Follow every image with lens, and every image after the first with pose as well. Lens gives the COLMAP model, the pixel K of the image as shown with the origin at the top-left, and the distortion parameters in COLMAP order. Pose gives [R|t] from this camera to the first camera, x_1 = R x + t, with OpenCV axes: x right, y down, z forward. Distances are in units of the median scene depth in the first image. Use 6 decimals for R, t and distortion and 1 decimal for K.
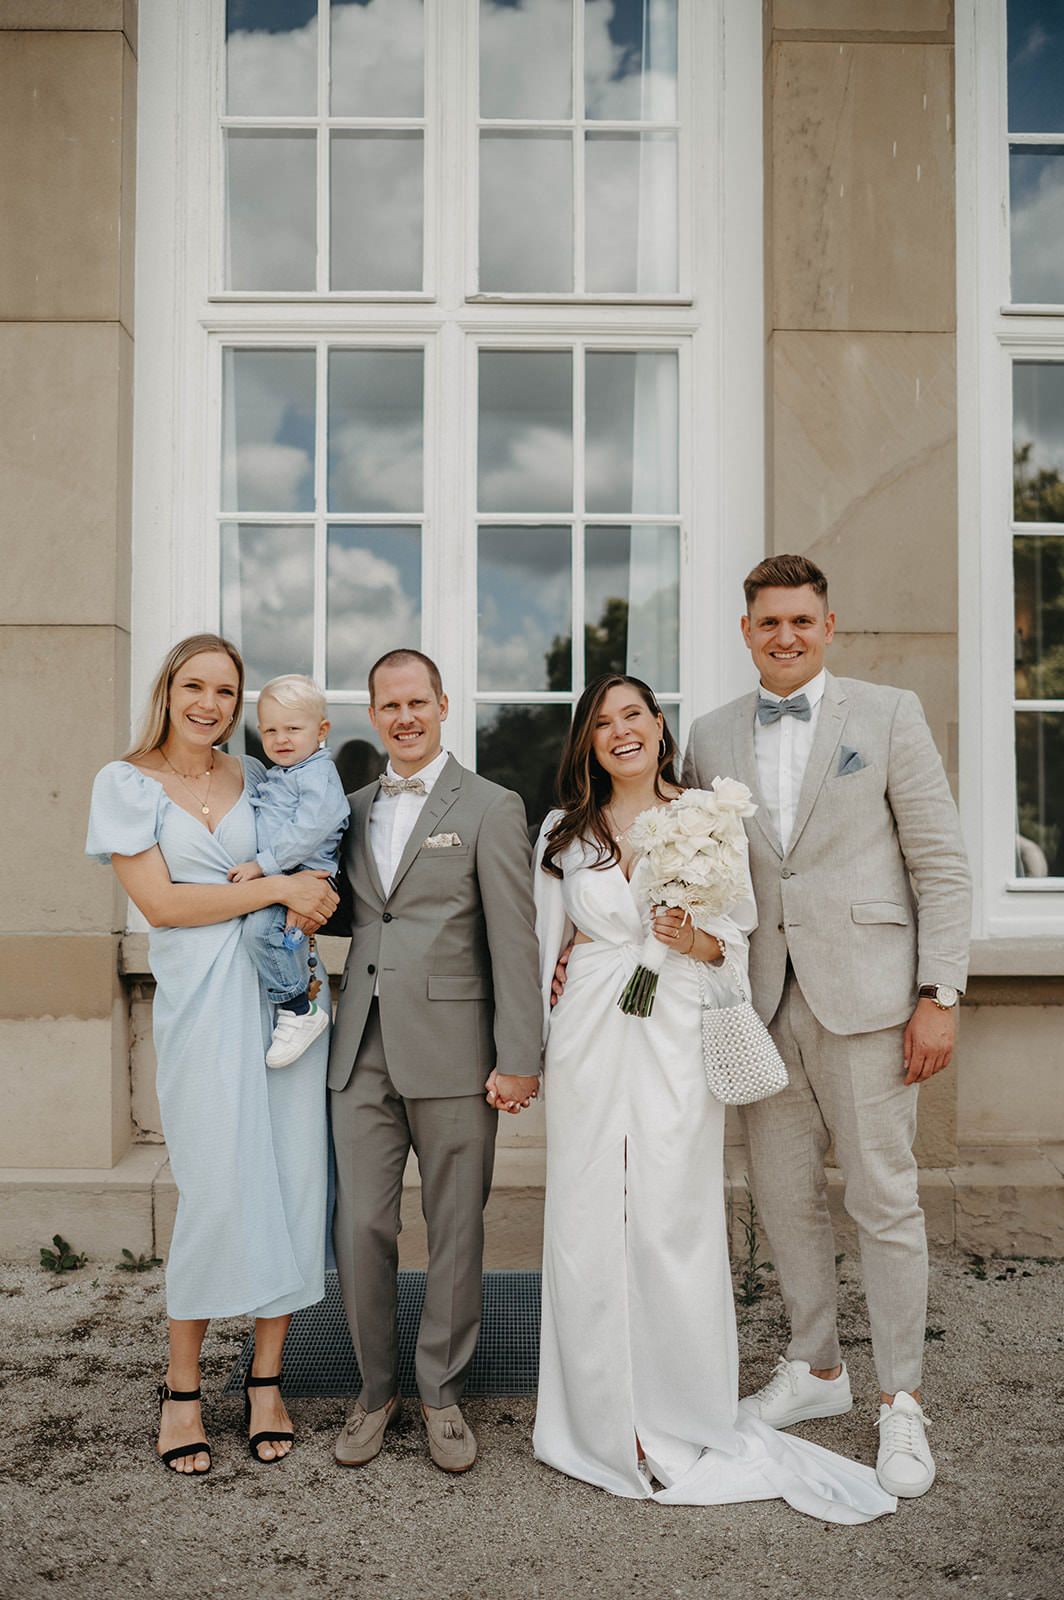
lens RADIAL K [[1245.1, 0, 543.9], [0, 1245.1, 805.1], [0, 0, 1]] dist [-0.009501, 0.018689]
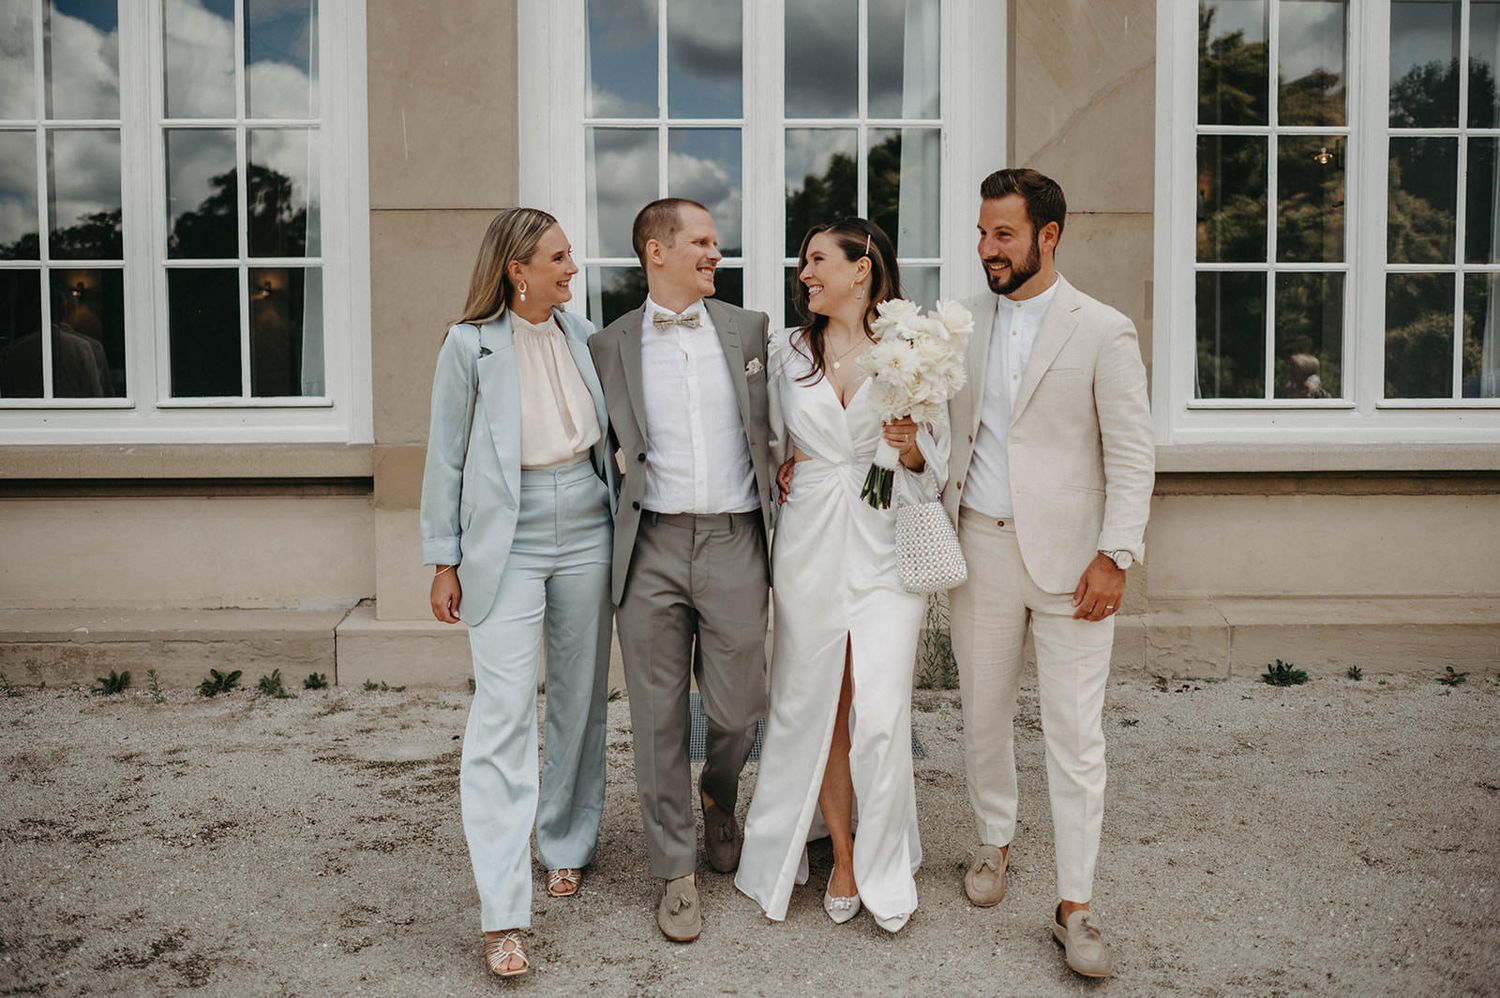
lens RADIAL K [[1202.6, 0, 766.3], [0, 1202.6, 431.9], [0, 0, 1]] dist [-0.007439, -0.003054]
pose [[0.999772, -0.006581, 0.020295, -0.104870], [0.005310, 0.998061, 0.062014, 0.011862], [-0.020664, -0.061892, 0.997869, -0.275372]]
